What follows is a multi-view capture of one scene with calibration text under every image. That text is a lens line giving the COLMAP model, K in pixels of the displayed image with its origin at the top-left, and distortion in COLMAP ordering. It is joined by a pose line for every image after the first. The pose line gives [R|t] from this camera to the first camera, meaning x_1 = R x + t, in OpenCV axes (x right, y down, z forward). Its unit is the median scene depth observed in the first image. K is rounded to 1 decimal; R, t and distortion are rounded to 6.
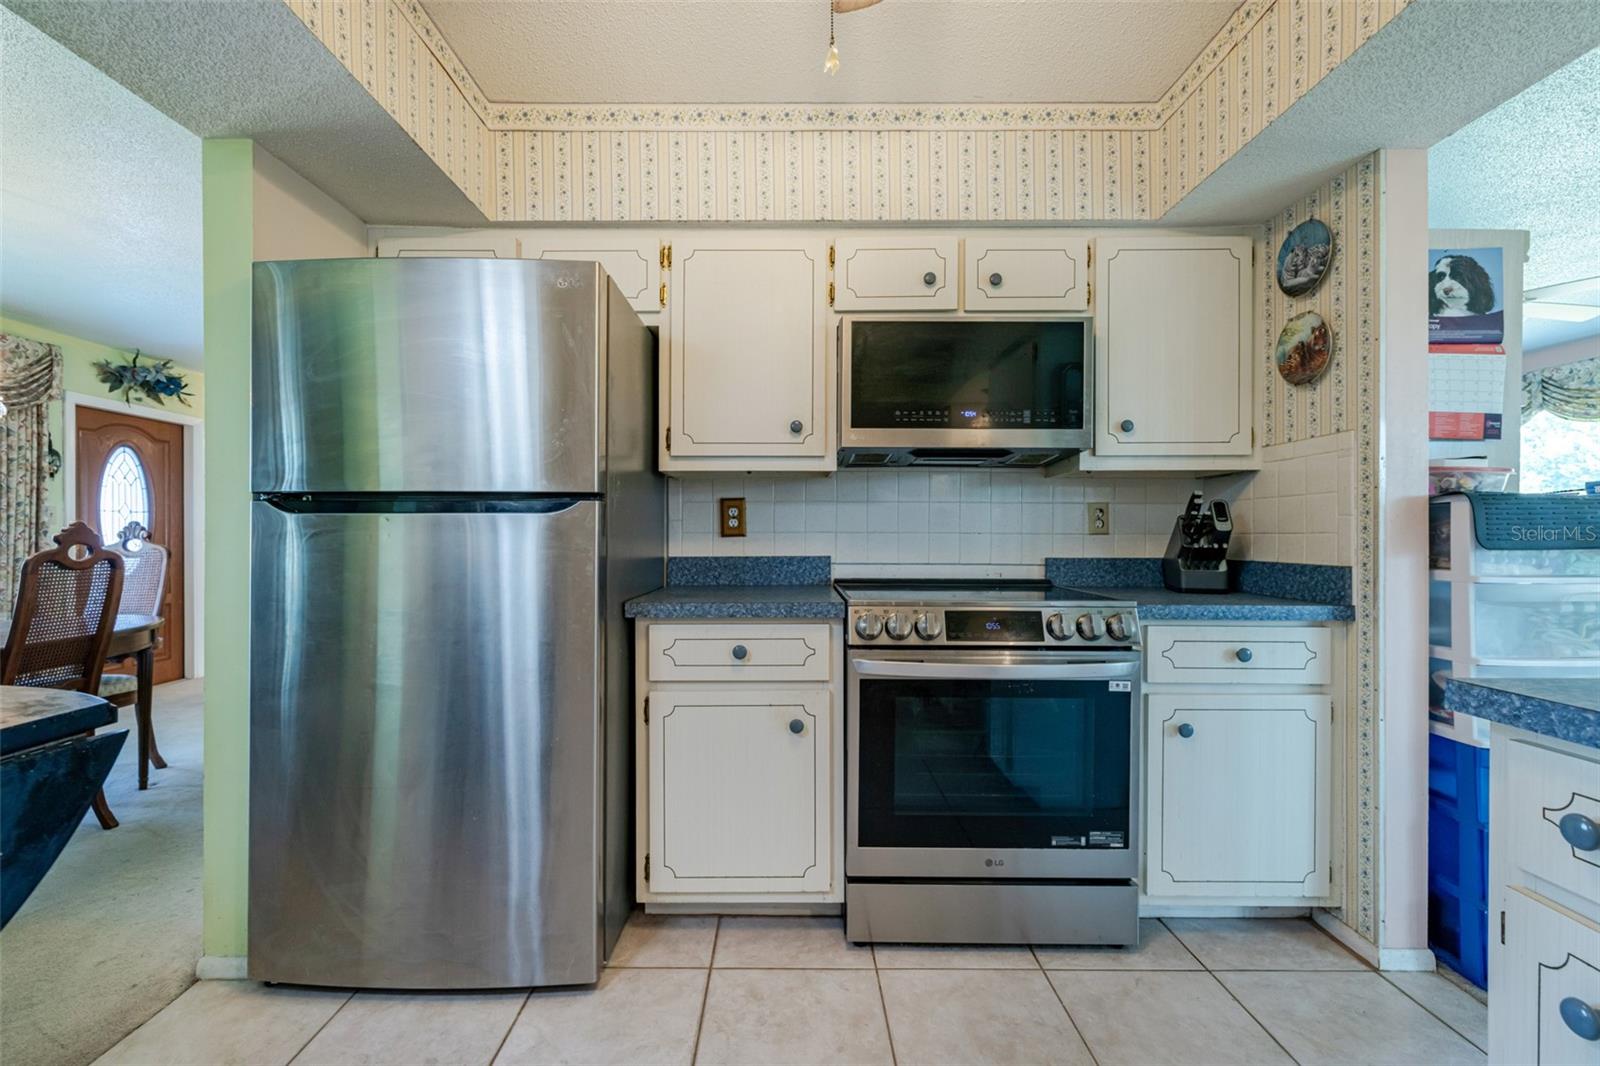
lens RADIAL K [[682.7, 0, 786.1], [0, 682.7, 536.3], [0, 0, 1]] dist [0.000184, 0.000208]
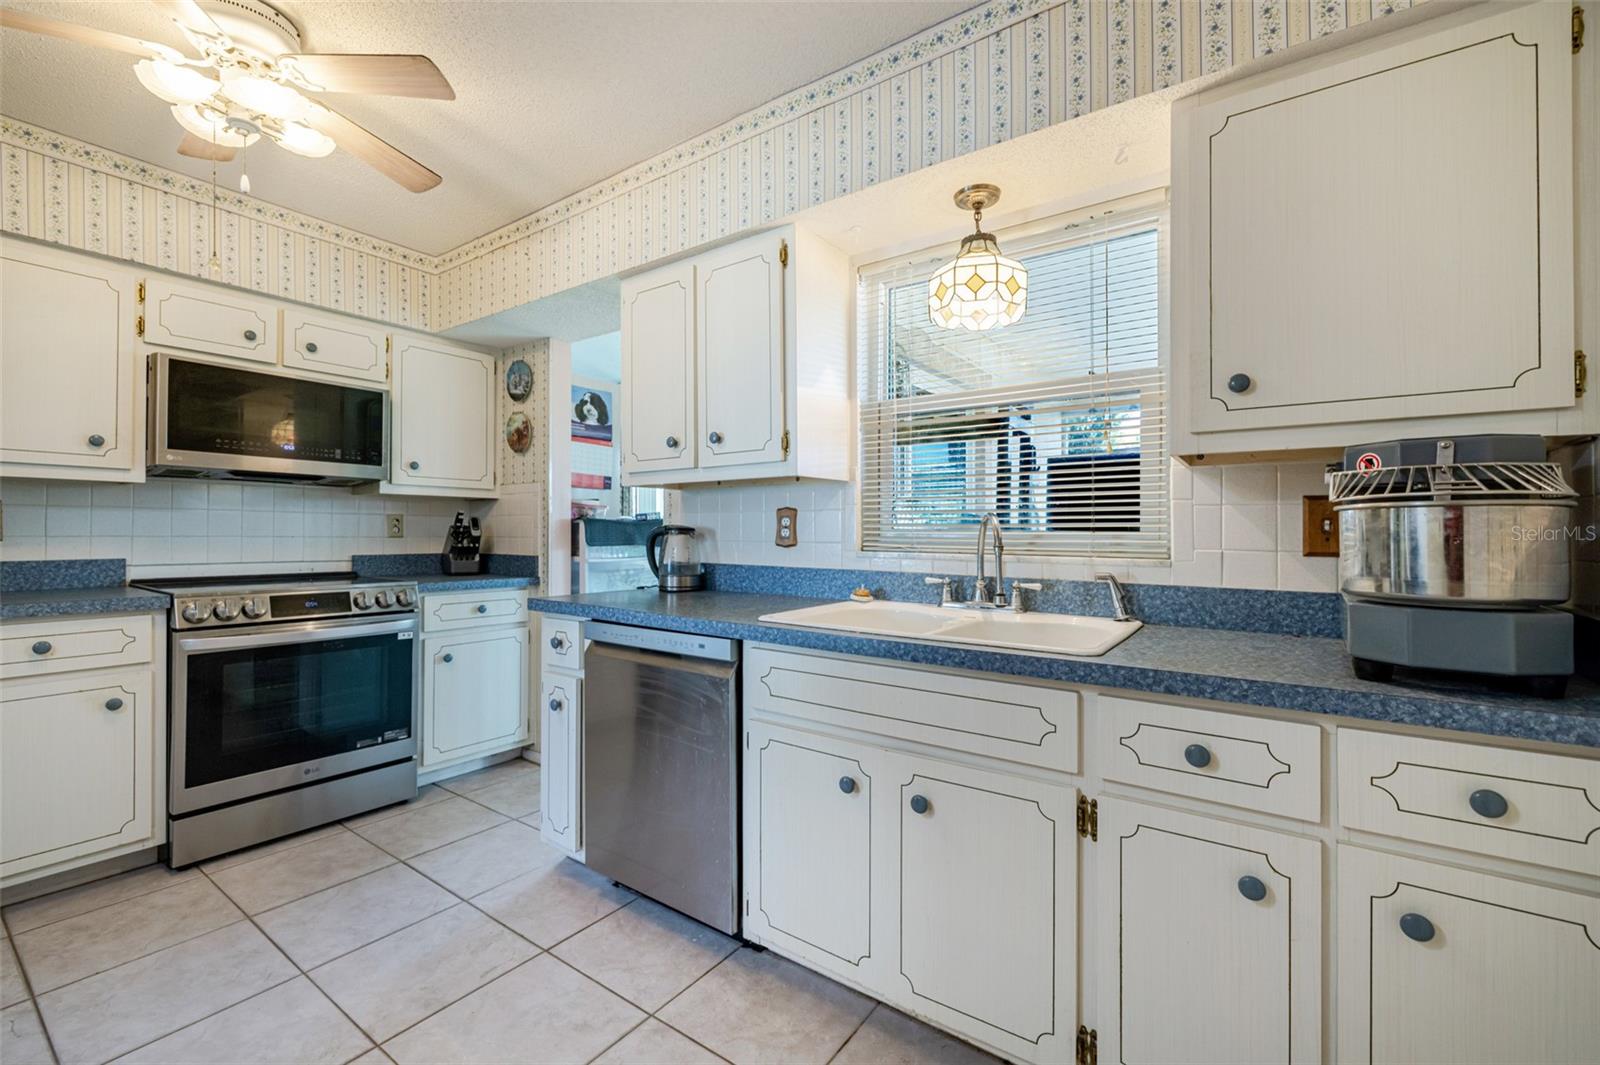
lens RADIAL K [[668.9, 0, 800.0], [0, 668.9, 532.5], [0, 0, 1]] dist [-0.001922, -0.000032]
pose [[0.576979, 0.002723, 0.816755, -0.231474], [-0.003736, 0.999993, -0.000695, -0.019443], [-0.816751, -0.002650, 0.576985, -0.595219]]
